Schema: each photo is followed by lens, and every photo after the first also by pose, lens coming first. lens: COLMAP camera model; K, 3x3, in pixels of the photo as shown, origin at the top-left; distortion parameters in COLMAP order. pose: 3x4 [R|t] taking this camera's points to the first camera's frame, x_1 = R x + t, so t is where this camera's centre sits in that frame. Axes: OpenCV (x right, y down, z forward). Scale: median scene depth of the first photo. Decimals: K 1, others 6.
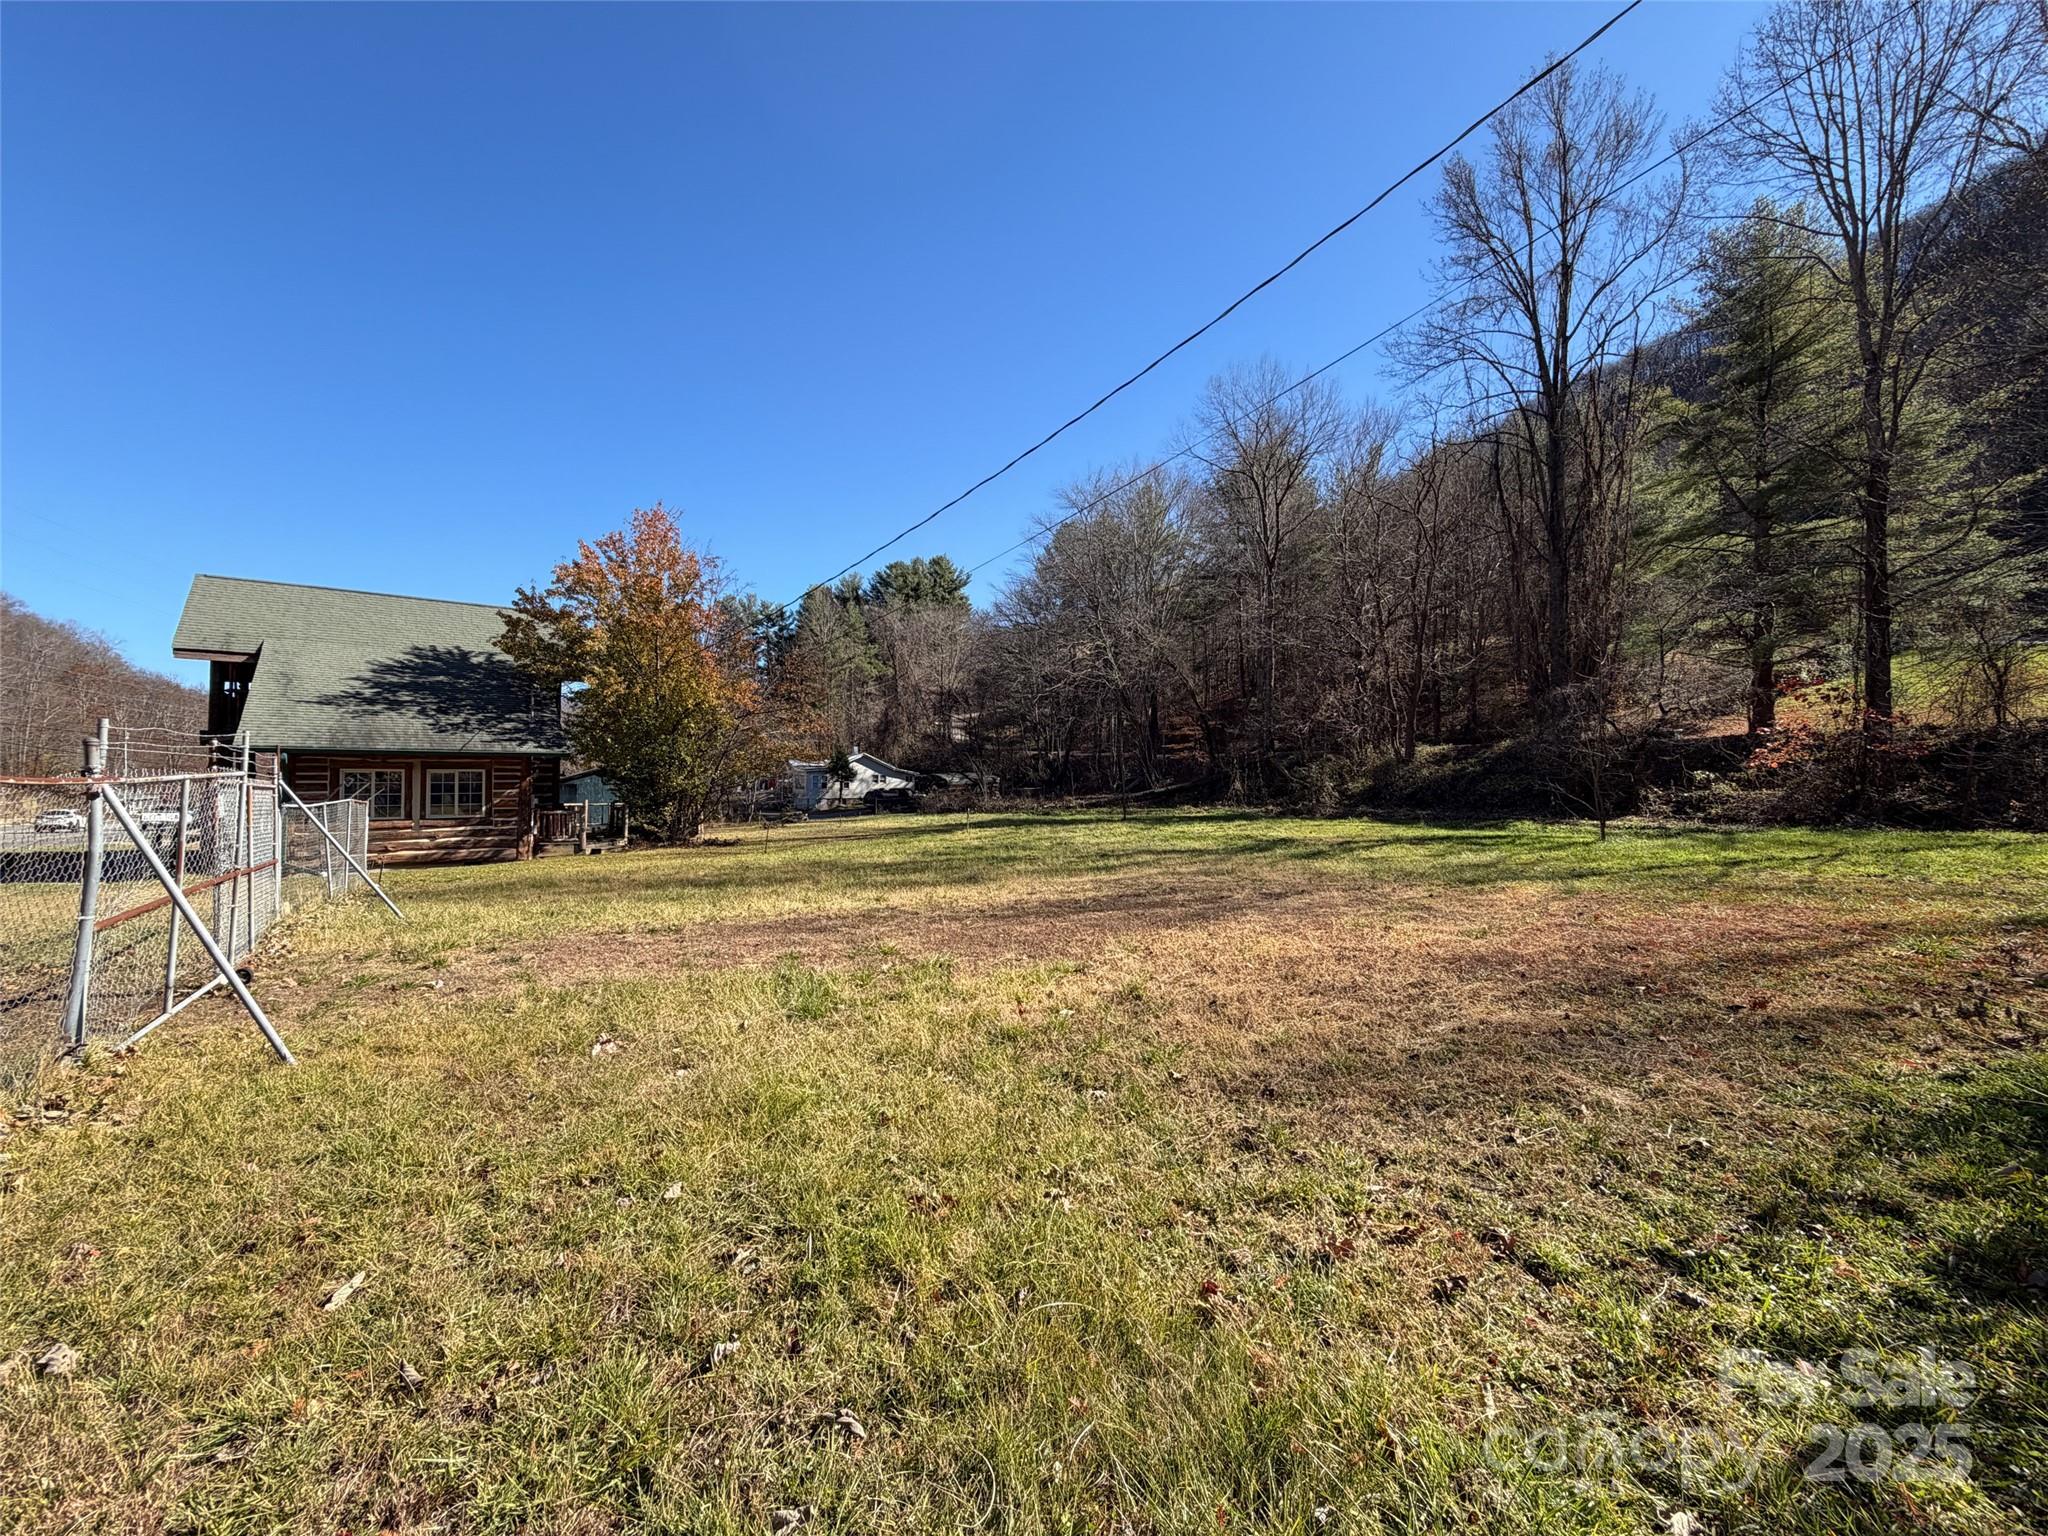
lens RADIAL K [[812.4, 0, 1016.1], [0, 812.4, 764.1], [0, 0, 1]] dist [0.001465, -0.000023]
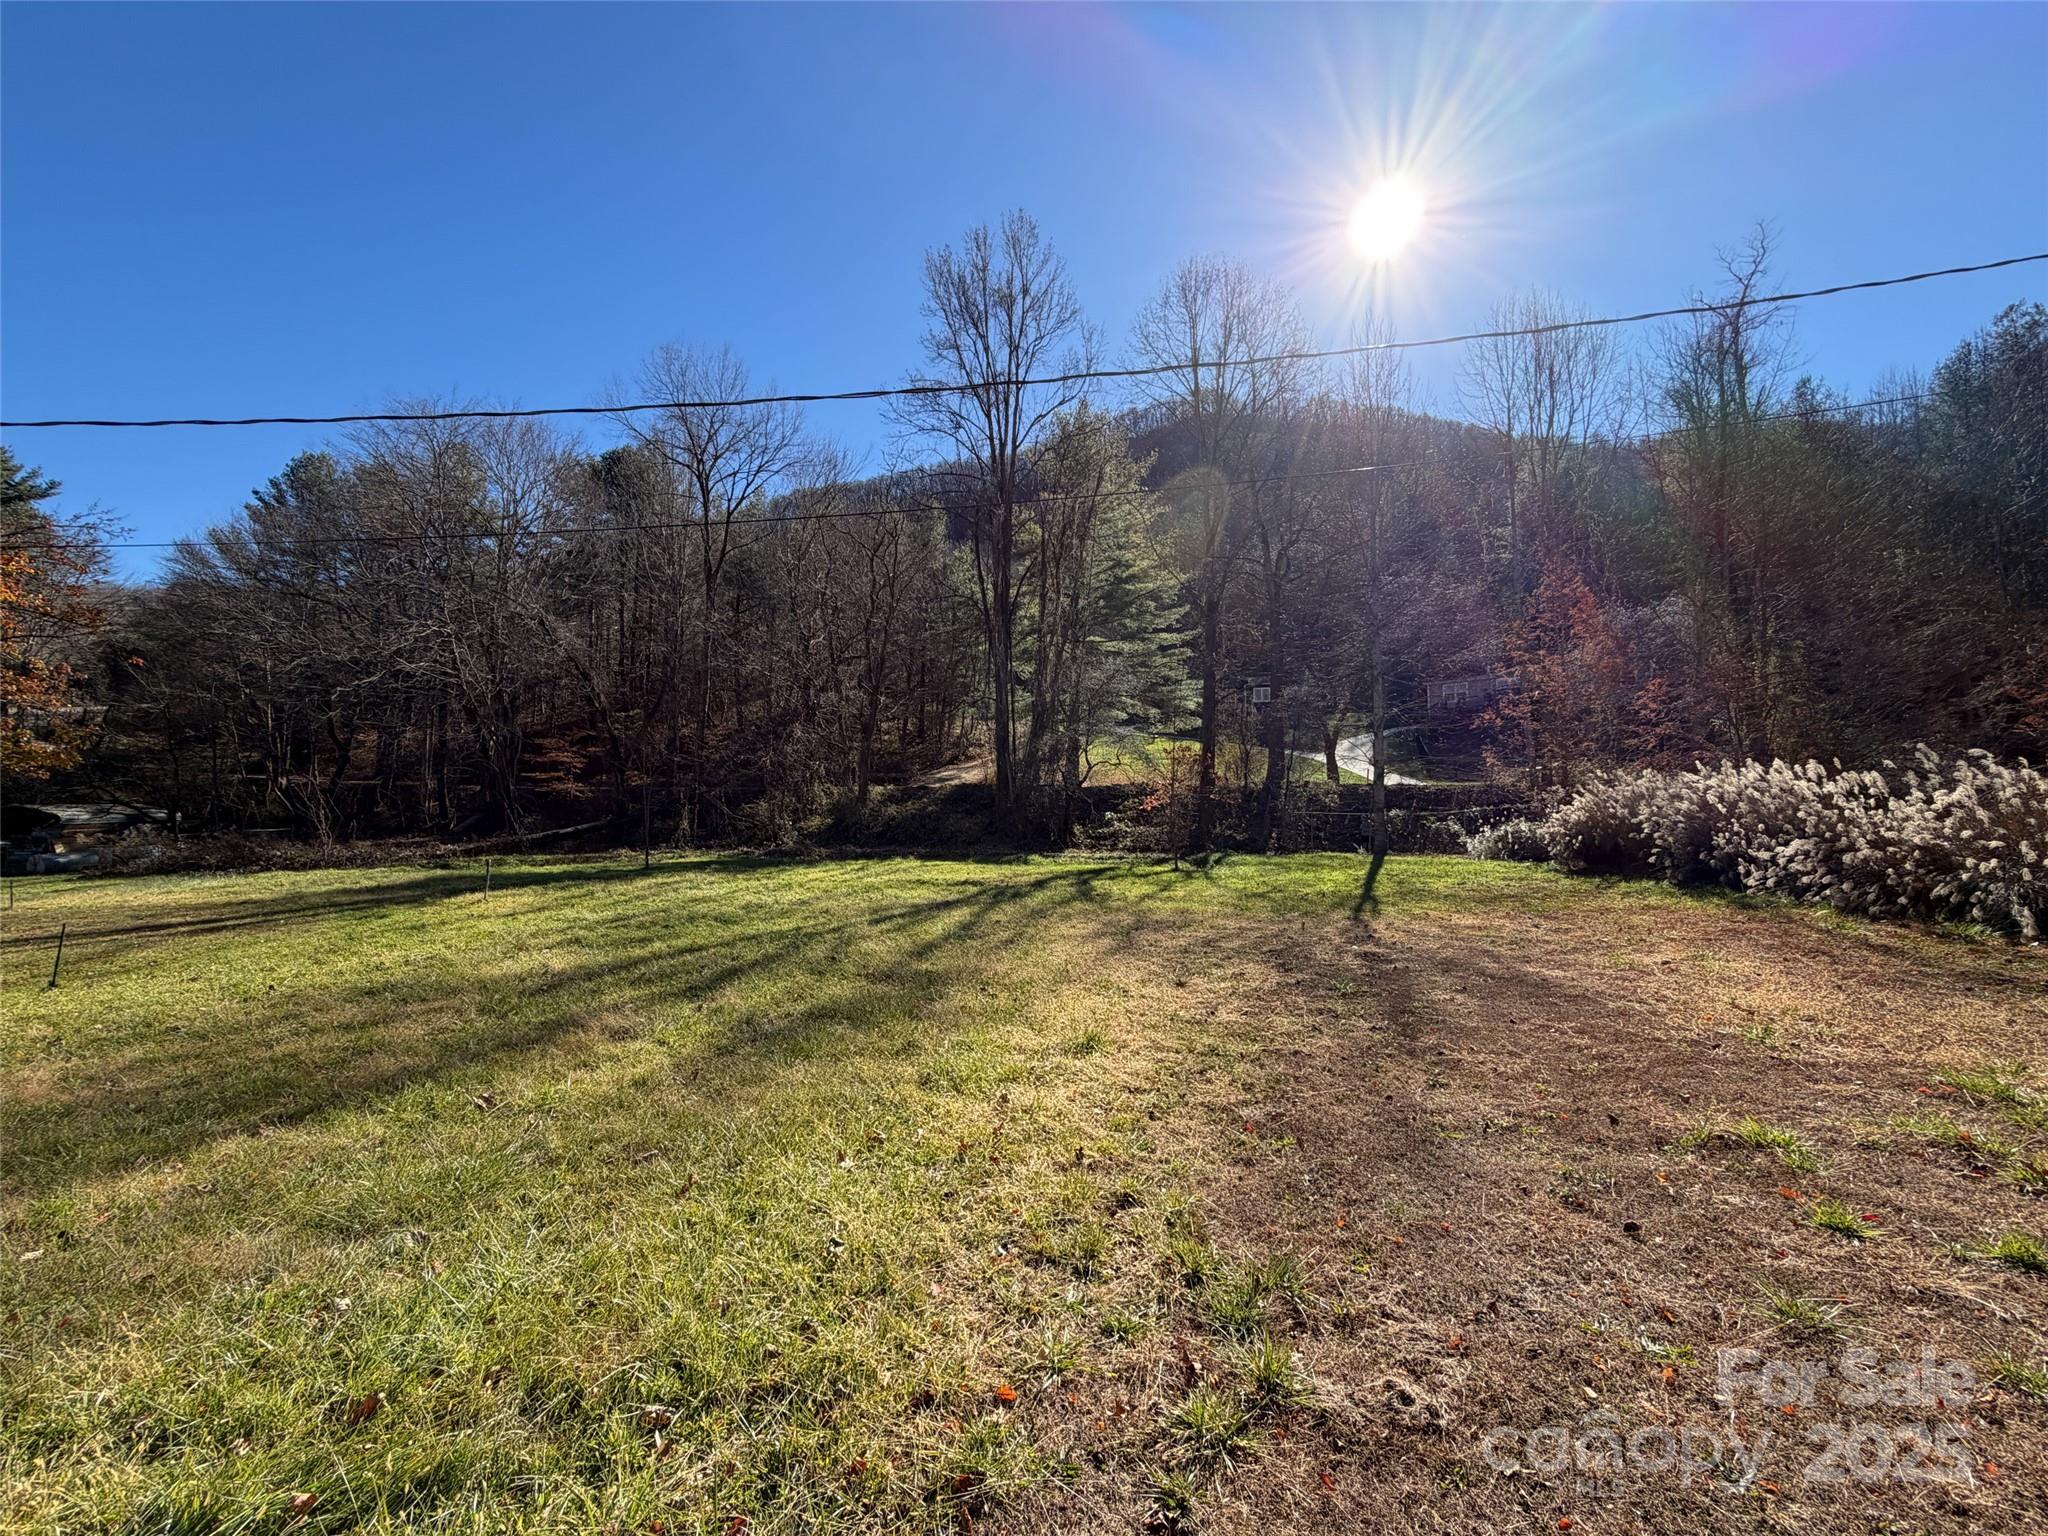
lens RADIAL K [[812.4, 0, 1015.8], [0, 812.4, 761.4], [0, 0, 1]] dist [0.001465, -0.000023]
pose [[0.647546, 0.060672, 0.759607, -0.228570], [-0.019191, 0.997808, -0.063338, 0.012359], [-0.761785, 0.026437, 0.647291, 0.284023]]
